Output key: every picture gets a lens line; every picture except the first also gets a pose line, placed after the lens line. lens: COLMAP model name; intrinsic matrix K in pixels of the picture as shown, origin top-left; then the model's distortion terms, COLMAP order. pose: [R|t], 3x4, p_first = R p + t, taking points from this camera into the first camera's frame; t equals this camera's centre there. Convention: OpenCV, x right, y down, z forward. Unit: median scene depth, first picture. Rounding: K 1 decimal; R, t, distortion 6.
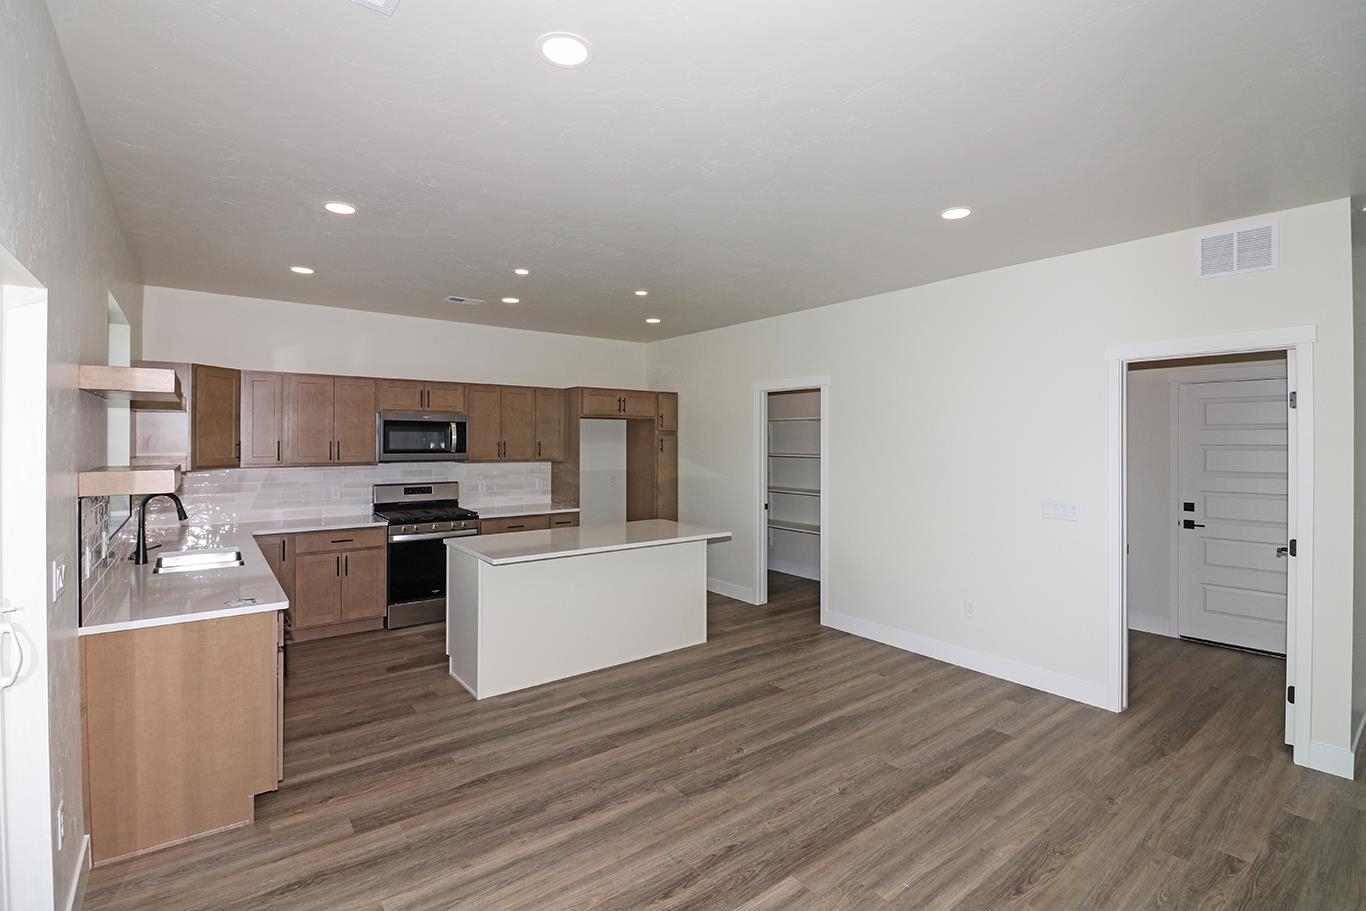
lens RADIAL K [[628.6, 0, 692.6], [0, 628.6, 442.9], [0, 0, 1]] dist [-0.004874, -0.010657]
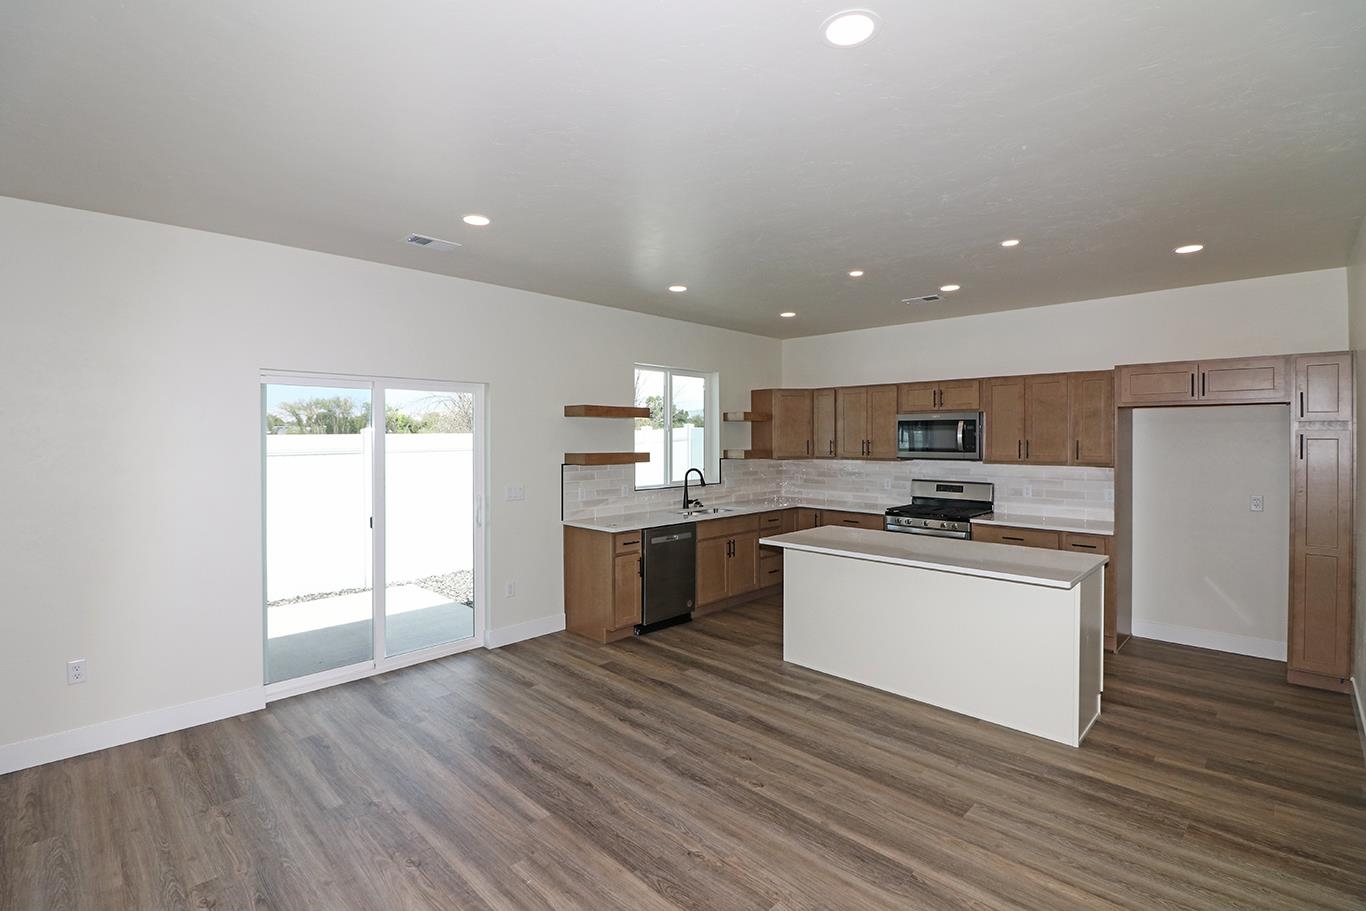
lens RADIAL K [[628.6, 0, 664.9], [0, 628.6, 438.8], [0, 0, 1]] dist [-0.004874, -0.010657]
pose [[0.116780, -0.001263, -0.993157, 0.644526], [-0.003404, 0.999993, -0.001671, -0.001414], [0.993152, 0.003575, 0.116775, 0.516868]]
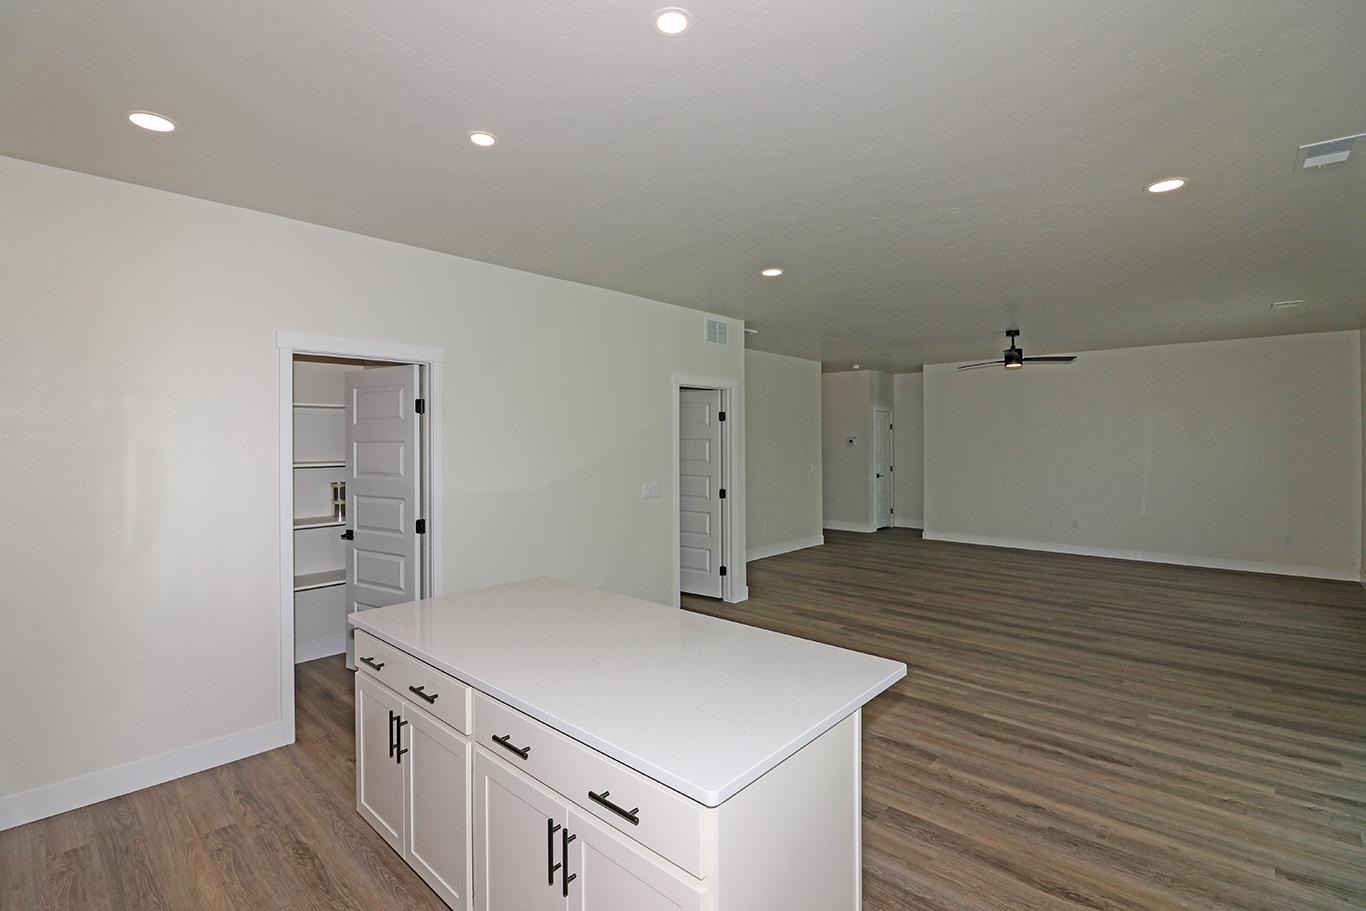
lens RADIAL K [[628.6, 0, 656.3], [0, 628.6, 440.6], [0, 0, 1]] dist [-0.004874, -0.010657]
pose [[-0.137484, -0.004986, 0.990491, -0.612763], [0.010404, 0.999925, 0.006478, -0.005900], [-0.990449, 0.011196, -0.137421, 0.969204]]
